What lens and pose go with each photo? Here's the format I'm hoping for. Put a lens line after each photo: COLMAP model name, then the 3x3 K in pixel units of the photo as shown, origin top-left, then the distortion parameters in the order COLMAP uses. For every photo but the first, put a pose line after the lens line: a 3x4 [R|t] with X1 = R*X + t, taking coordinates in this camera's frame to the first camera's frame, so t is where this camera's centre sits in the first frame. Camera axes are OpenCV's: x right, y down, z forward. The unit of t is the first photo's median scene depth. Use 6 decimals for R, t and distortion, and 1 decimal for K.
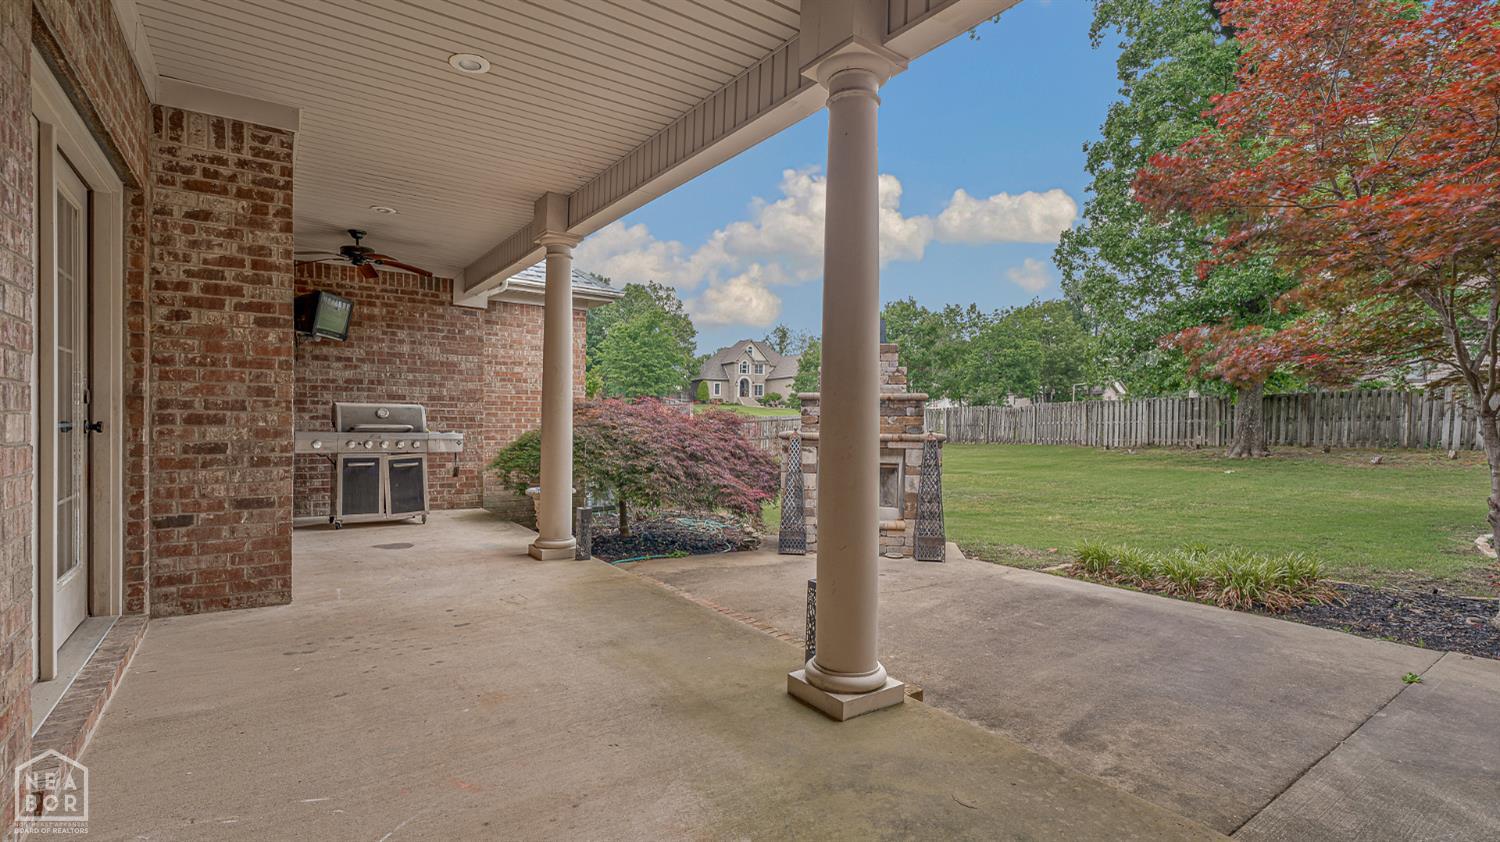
lens RADIAL K [[687.9, 0, 751.2], [0, 687.9, 415.5], [0, 0, 1]] dist [-0.004291, 0.000856]
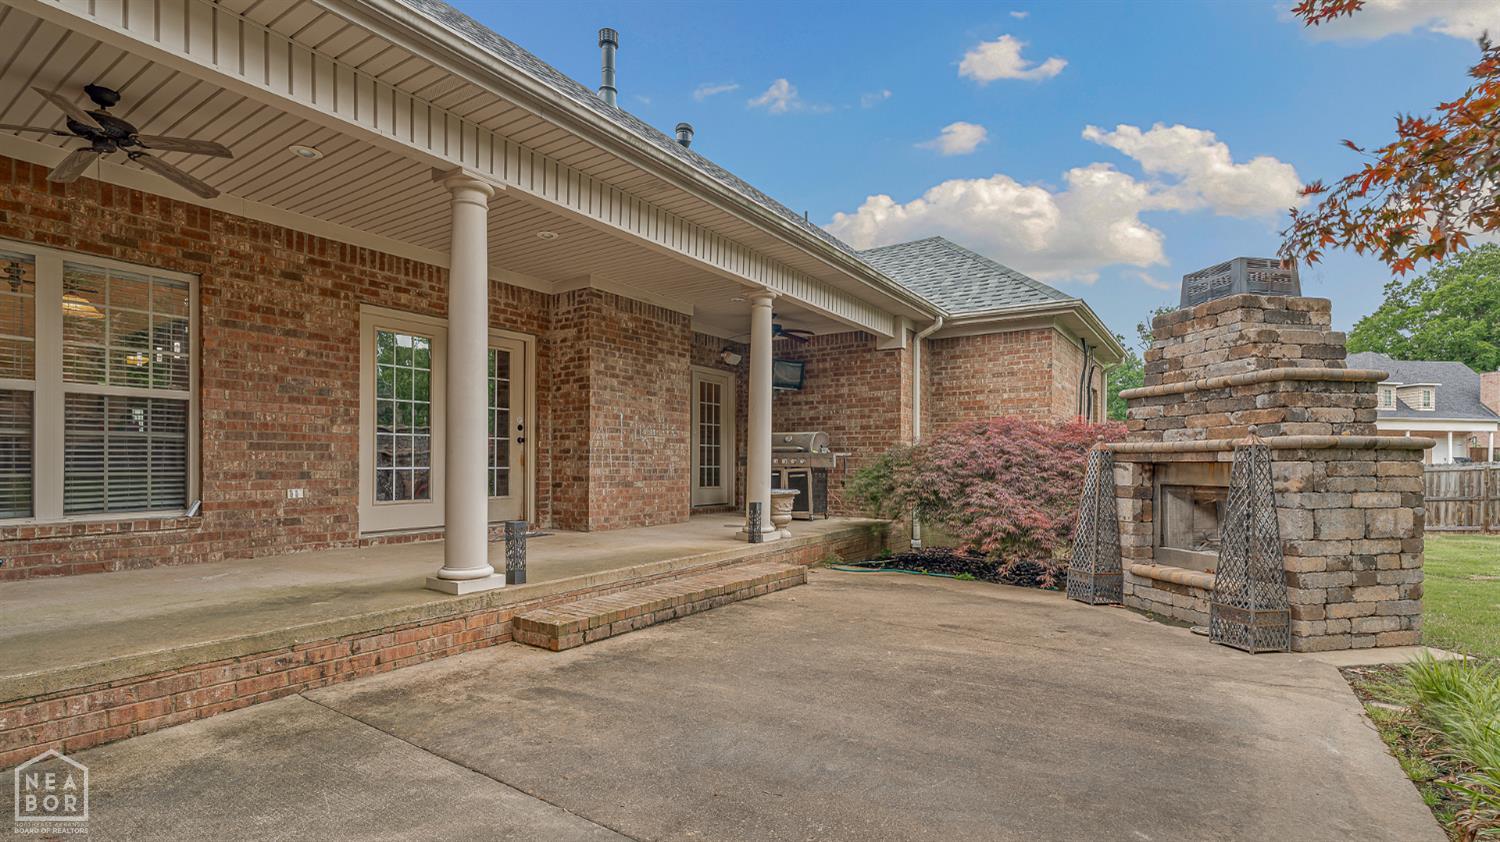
lens RADIAL K [[687.9, 0, 738.3], [0, 687.9, 444.3], [0, 0, 1]] dist [-0.004291, 0.000856]
pose [[0.342150, -0.038195, -0.938869, 0.681825], [0.005289, 0.999236, -0.038724, 0.056706], [0.939630, 0.008283, 0.342091, 0.394684]]
